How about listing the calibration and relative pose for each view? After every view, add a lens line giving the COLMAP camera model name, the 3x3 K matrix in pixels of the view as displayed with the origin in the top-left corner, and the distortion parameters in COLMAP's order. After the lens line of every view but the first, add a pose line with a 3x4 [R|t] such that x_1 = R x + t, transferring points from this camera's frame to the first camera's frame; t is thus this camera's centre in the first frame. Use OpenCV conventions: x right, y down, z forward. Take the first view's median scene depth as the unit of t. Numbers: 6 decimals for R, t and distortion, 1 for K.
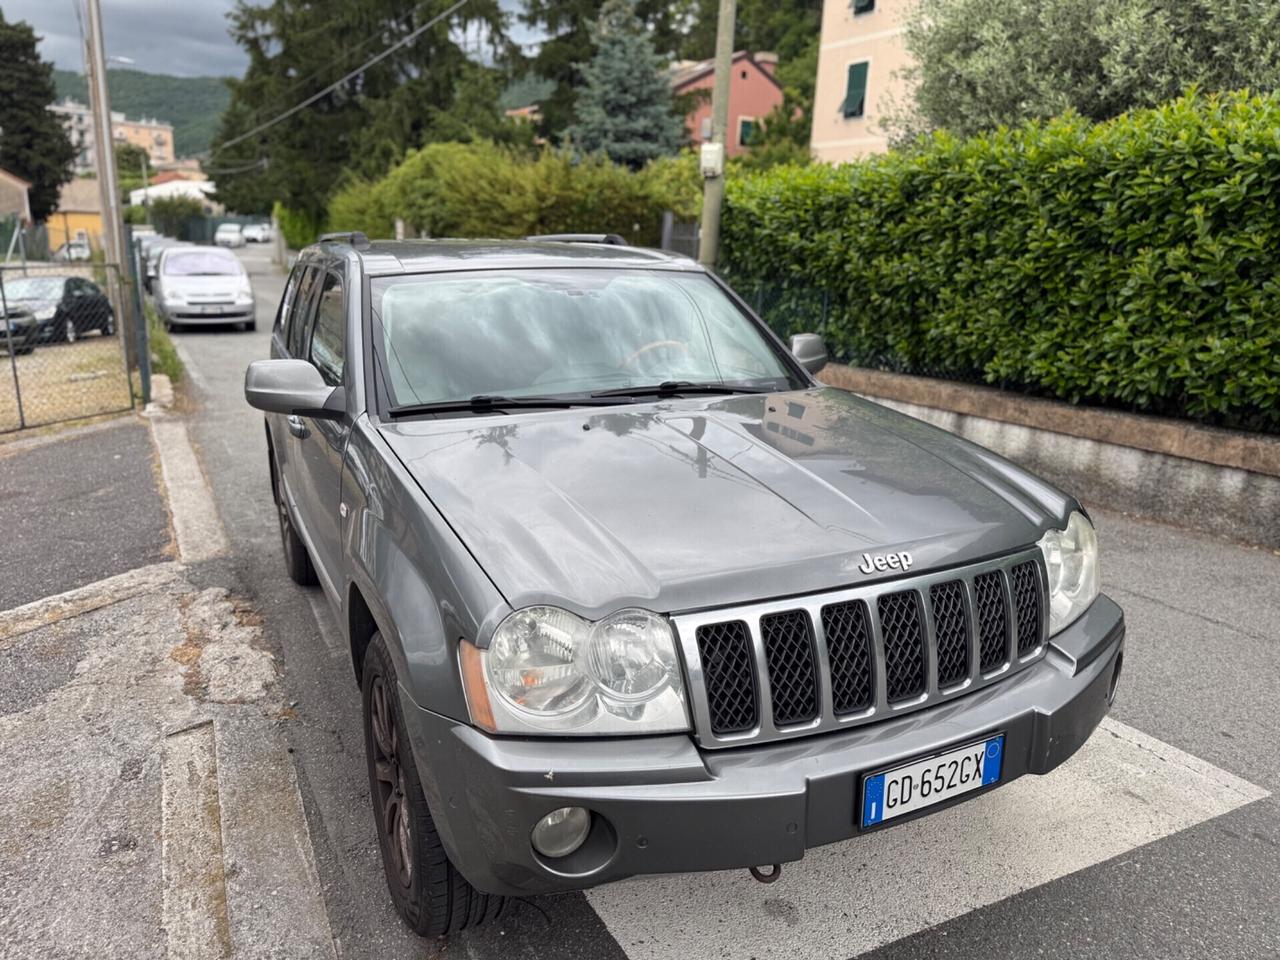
lens RADIAL K [[898.2, 0, 634.2], [0, 898.2, 492.9], [0, 0, 1]] dist [0.027498, -0.031487]
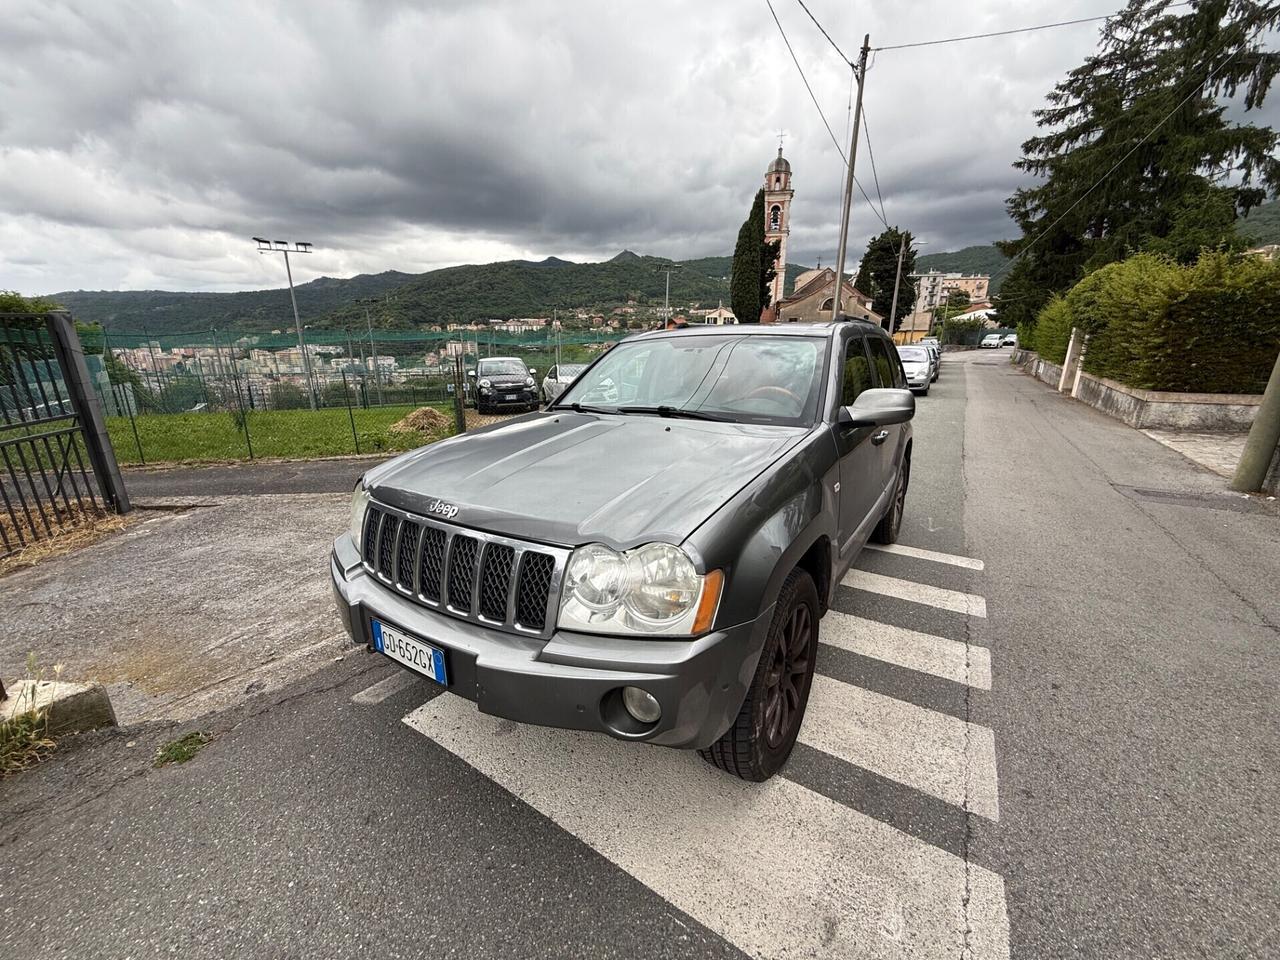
lens RADIAL K [[506.6, 0, 637.0], [0, 506.6, 482.4], [0, 0, 1]] dist [-0.004050, 0.000527]
pose [[0.510204, 0.202926, -0.835771, 0.373679], [-0.211599, 0.971514, 0.106712, -0.040867], [0.833617, 0.122403, 0.538609, 0.261776]]
